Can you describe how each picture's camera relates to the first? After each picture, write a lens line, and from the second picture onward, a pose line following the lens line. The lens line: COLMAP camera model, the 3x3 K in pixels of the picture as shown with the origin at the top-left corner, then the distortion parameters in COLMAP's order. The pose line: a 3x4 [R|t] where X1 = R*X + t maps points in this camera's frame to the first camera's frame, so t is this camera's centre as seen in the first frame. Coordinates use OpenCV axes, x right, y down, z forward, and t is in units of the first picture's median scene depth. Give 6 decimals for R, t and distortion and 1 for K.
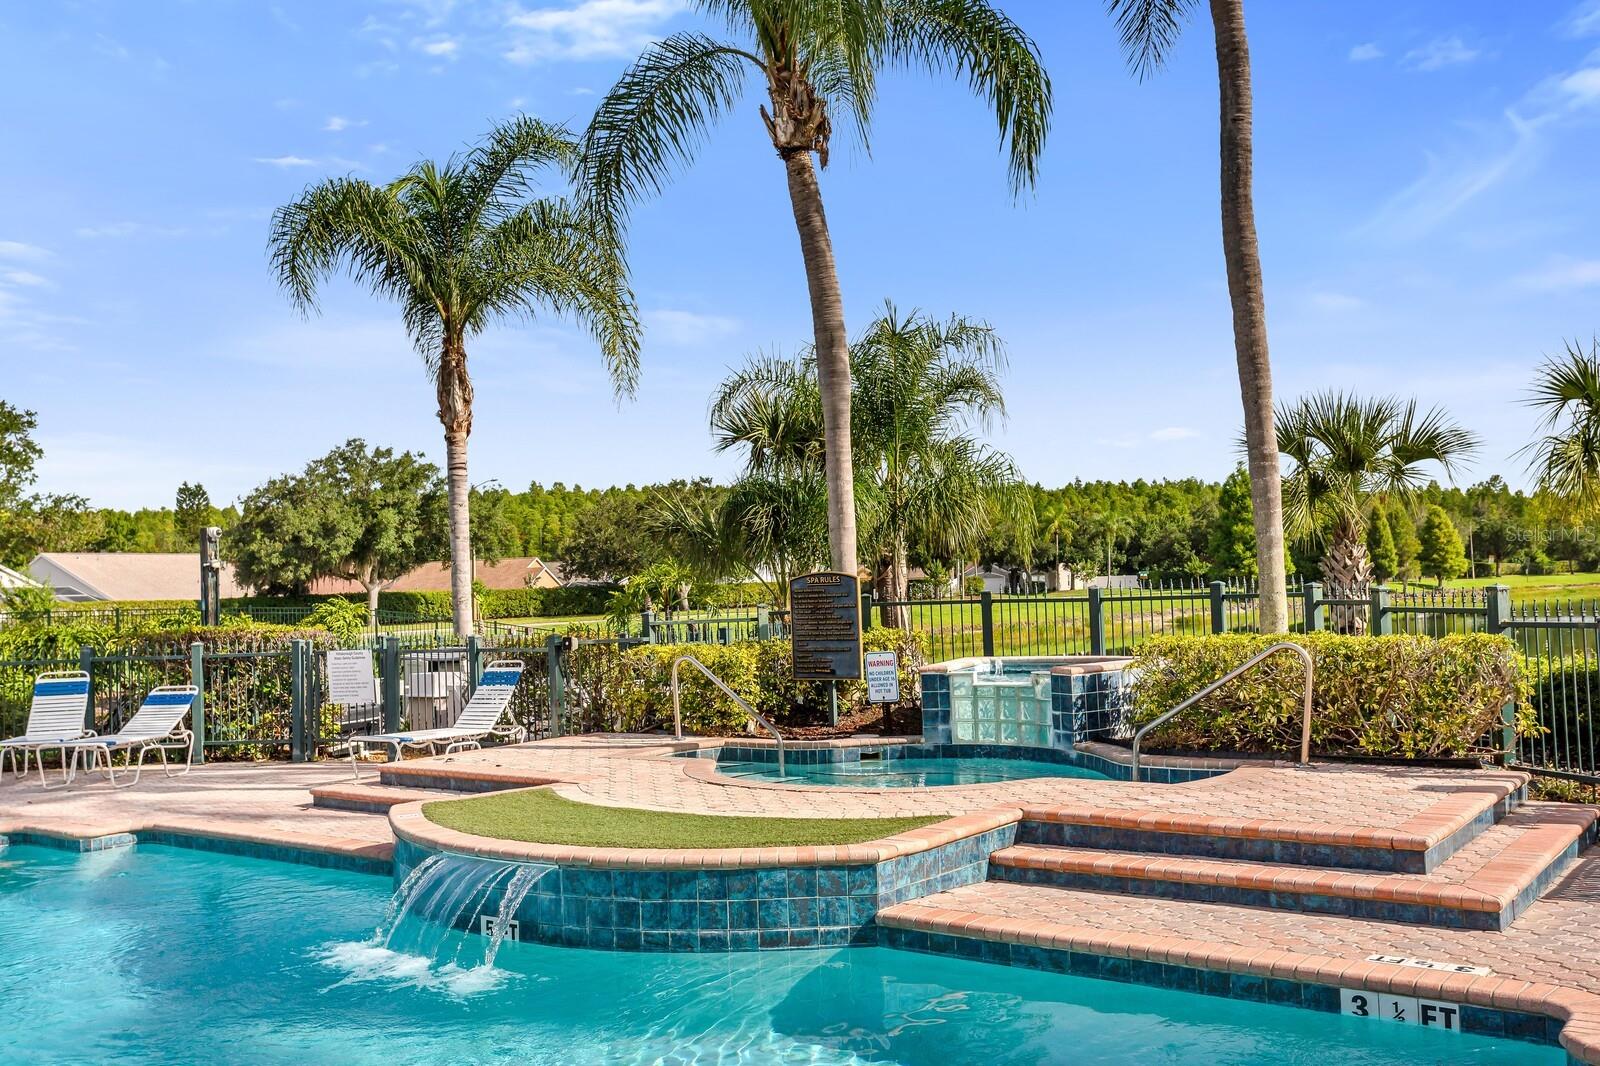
lens RADIAL K [[1450.1, 0, 800.0], [0, 1450.1, 464.1], [0, 0, 1]] dist [0.007857, 0.001260]
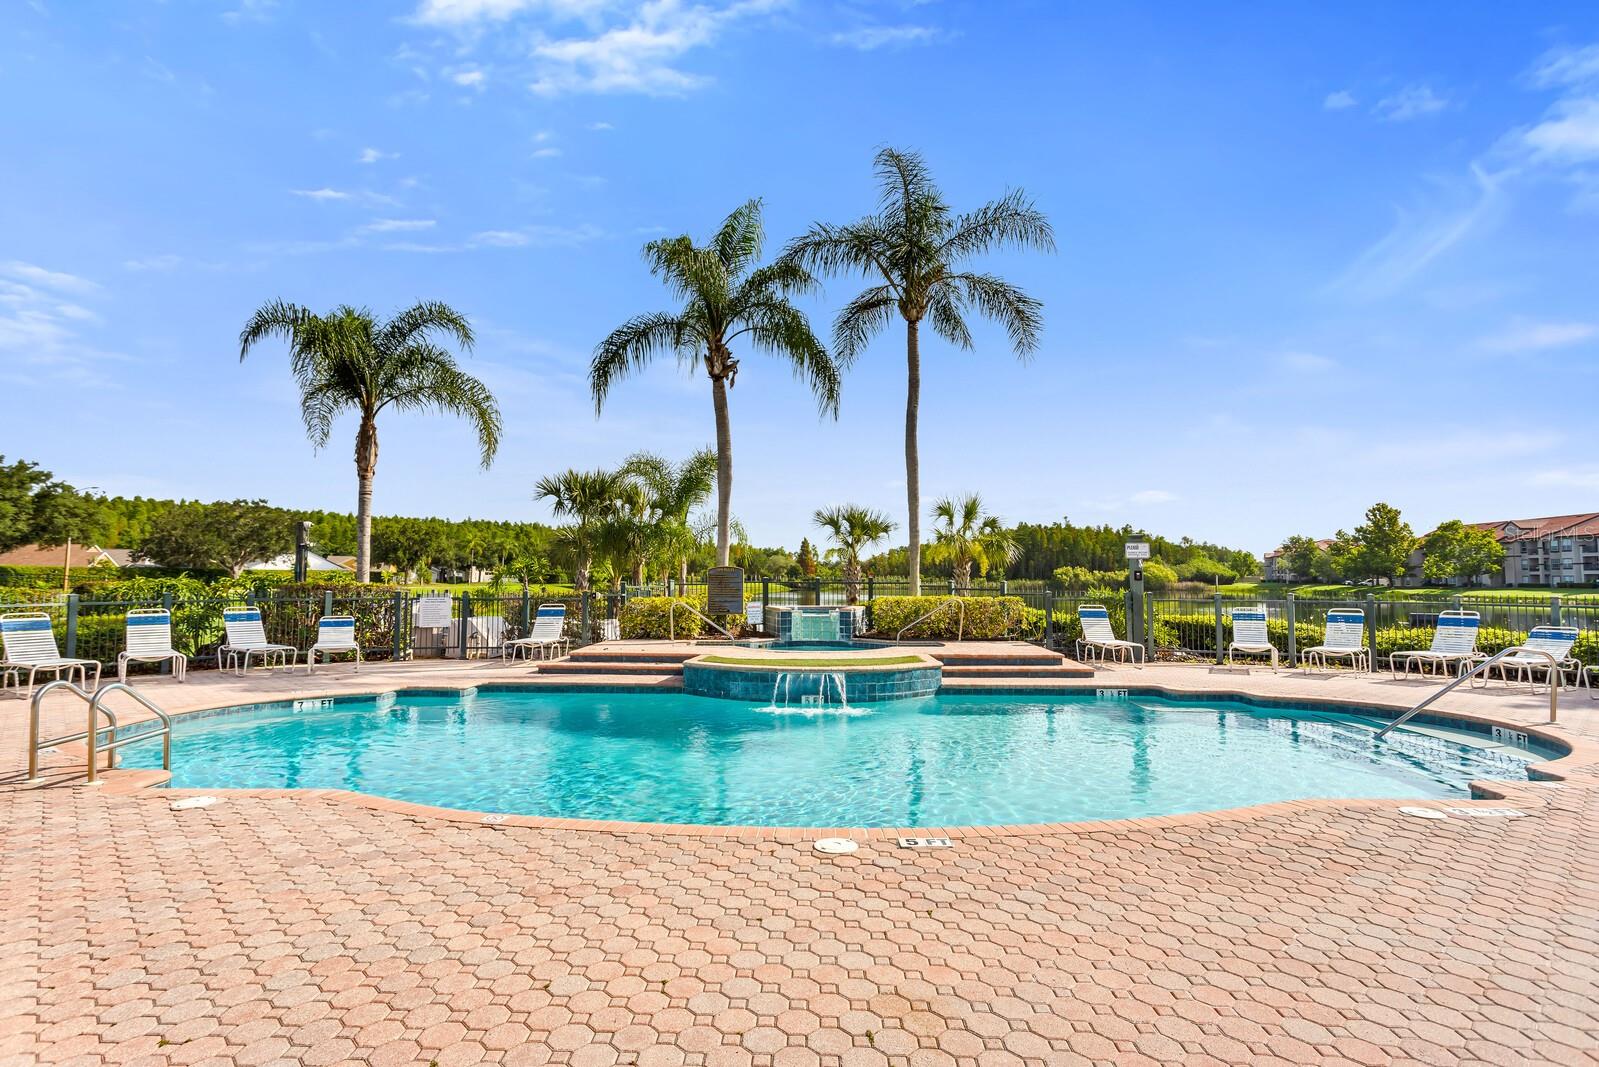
lens RADIAL K [[807.0, 0, 797.9], [0, 807.0, 494.4], [0, 0, 1]] dist [-0.002996, 0.000221]
pose [[0.810882, 0.096944, 0.577124, -0.386454], [-0.081389, 0.995281, -0.052829, 0.011987], [-0.579522, -0.004133, 0.814946, -0.054774]]
